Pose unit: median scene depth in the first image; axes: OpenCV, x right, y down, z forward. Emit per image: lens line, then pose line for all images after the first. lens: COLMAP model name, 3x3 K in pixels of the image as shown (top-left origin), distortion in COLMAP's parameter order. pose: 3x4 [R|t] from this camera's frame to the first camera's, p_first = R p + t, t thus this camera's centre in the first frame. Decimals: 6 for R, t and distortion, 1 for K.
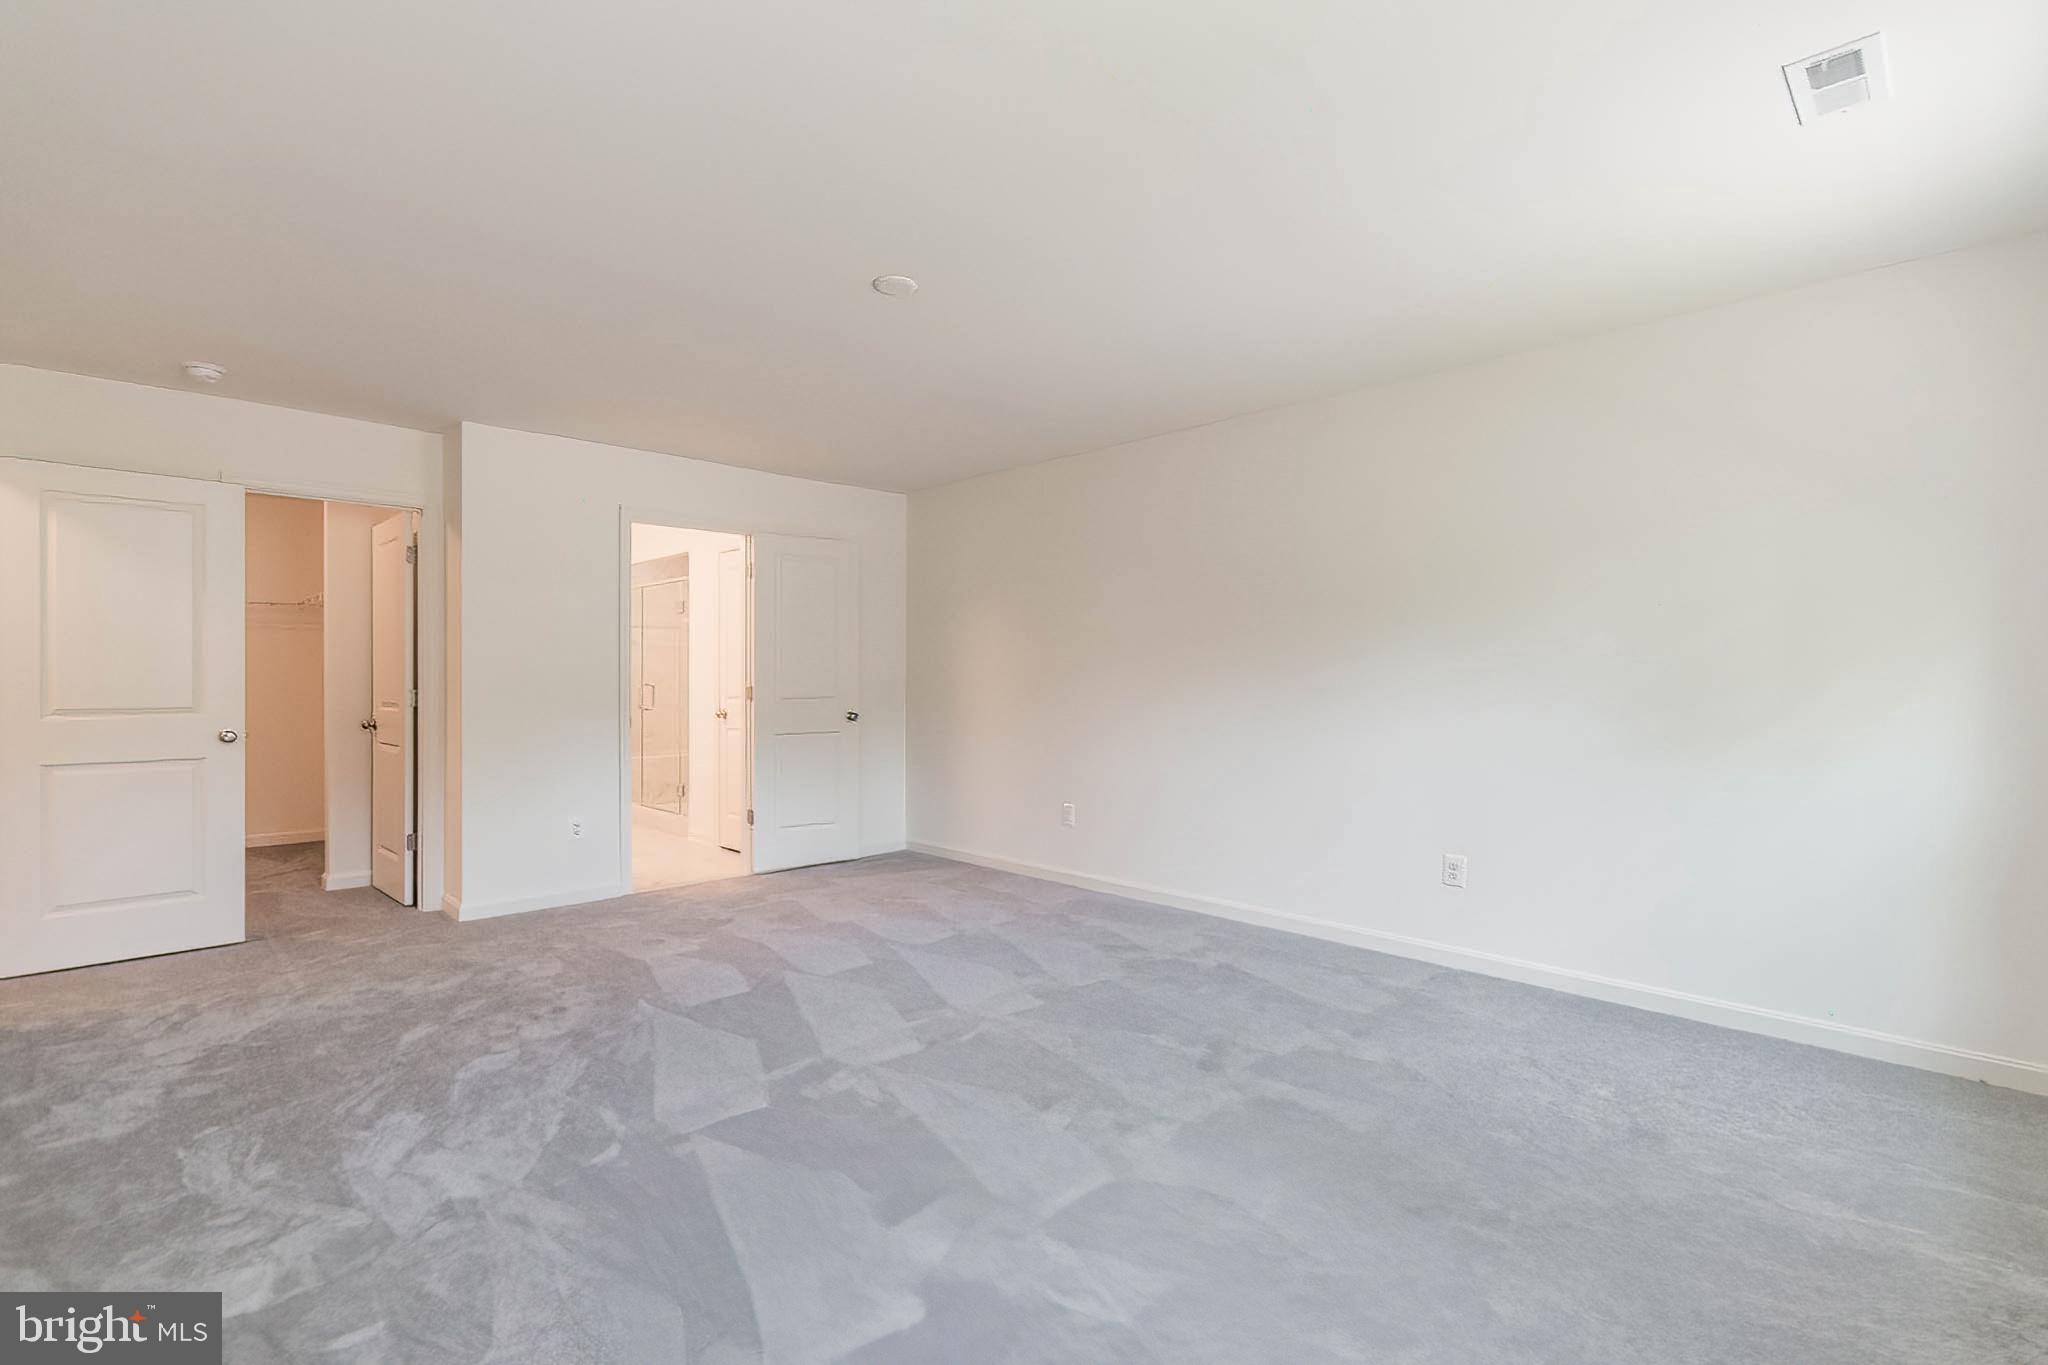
lens RADIAL K [[905.2, 0, 1014.9], [0, 905.2, 692.5], [0, 0, 1]] dist [0.002123, 0.000239]
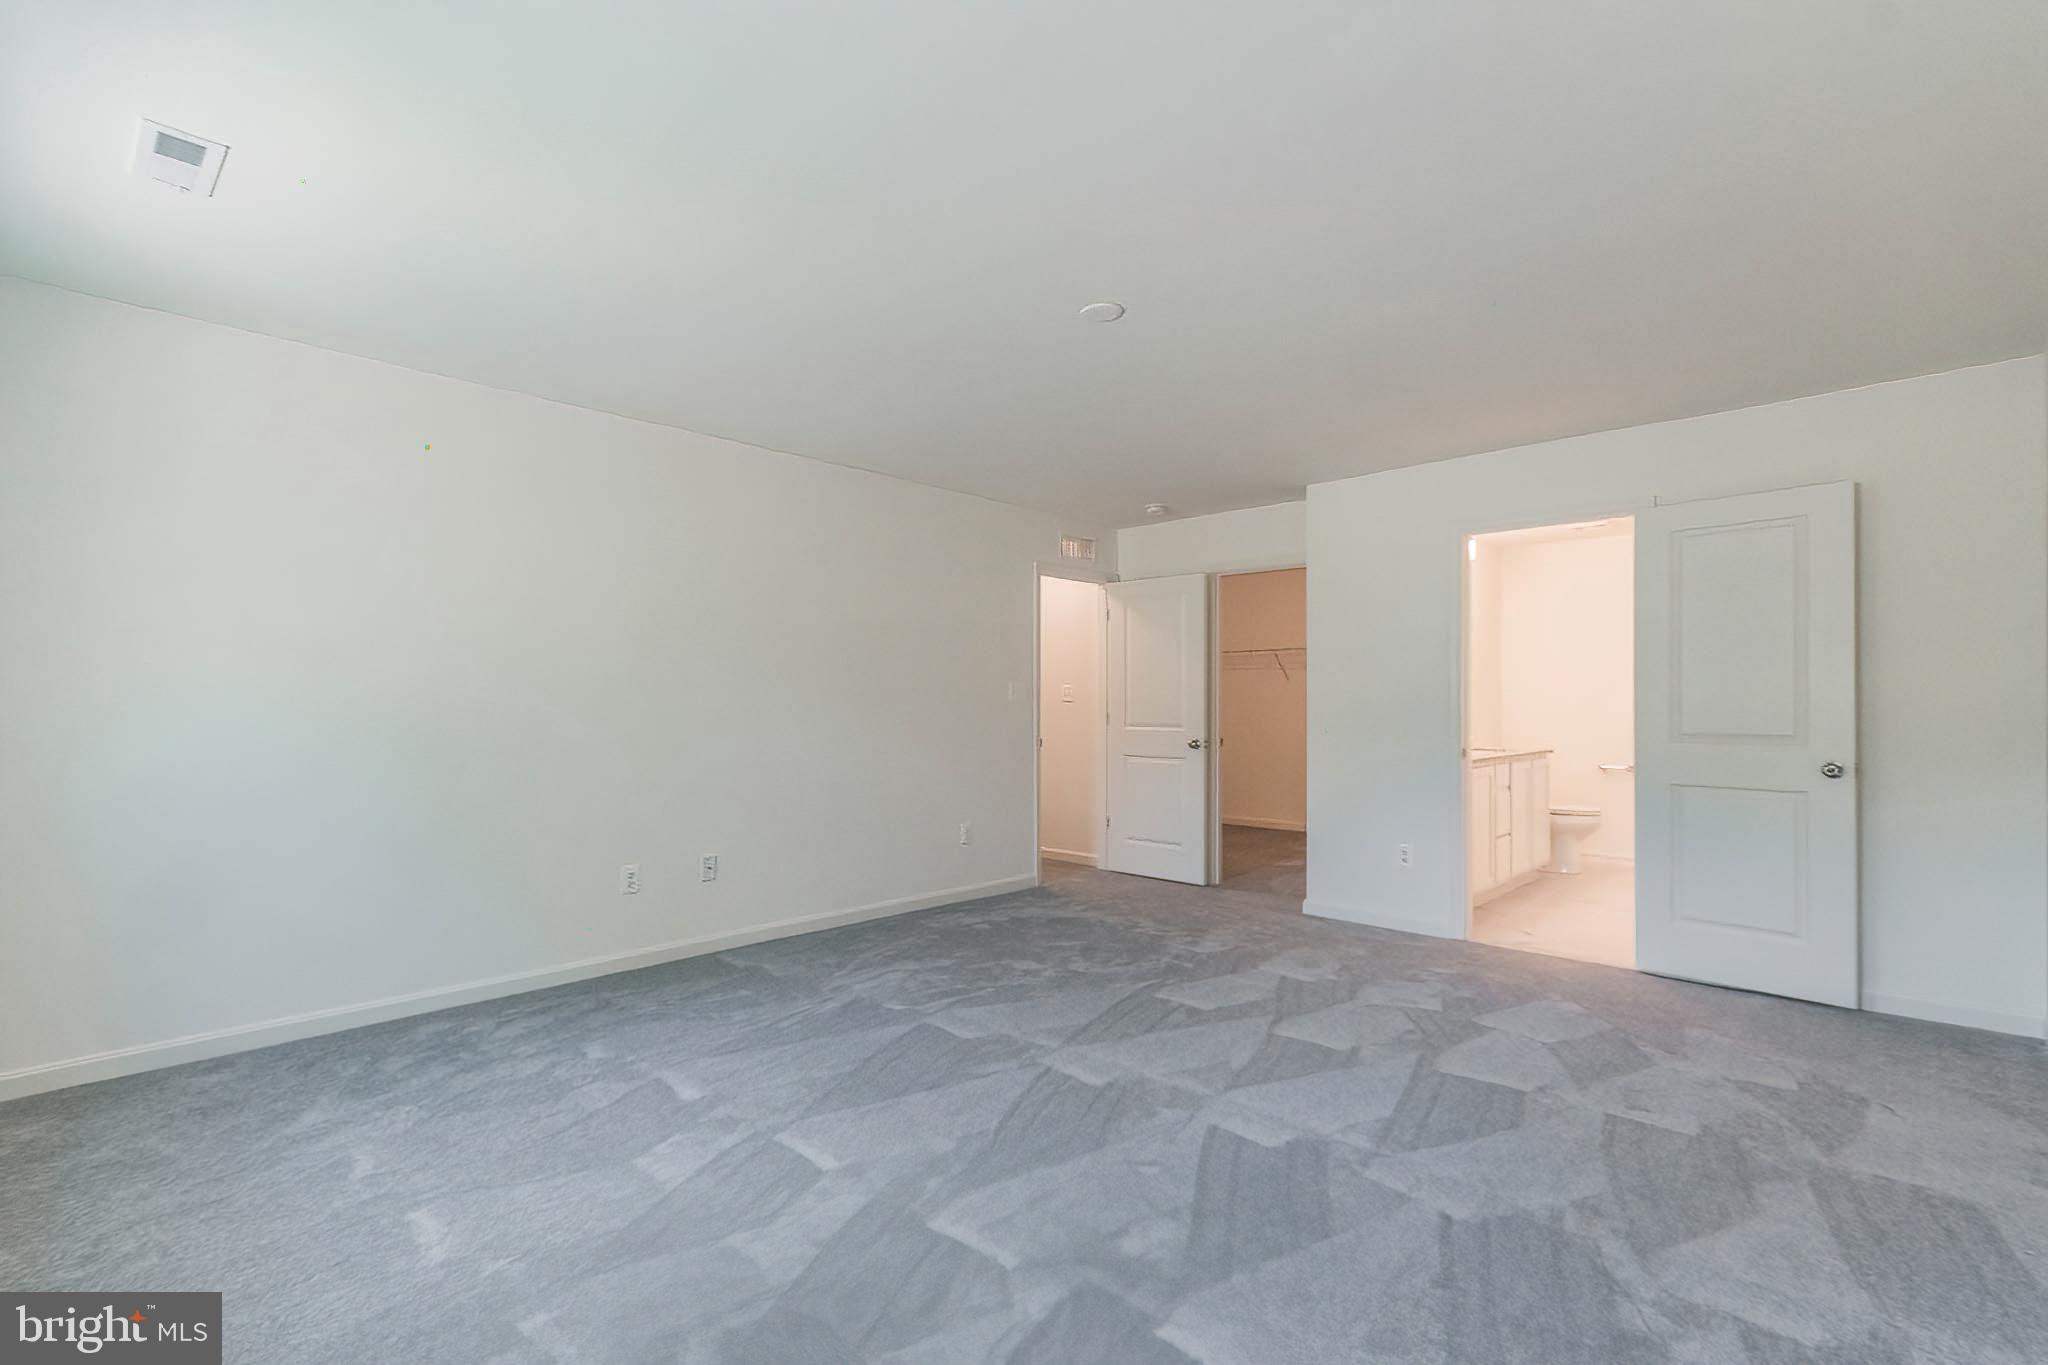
lens RADIAL K [[1002.6, 0, 1047.2], [0, 1002.6, 710.1], [0, 0, 1]] dist [-0.001006, 0.000119]
pose [[0.011842, 0.004583, -0.999919, 0.836989], [-0.017913, 0.999830, 0.004371, -0.010816], [0.999769, 0.017860, 0.011922, 0.802314]]
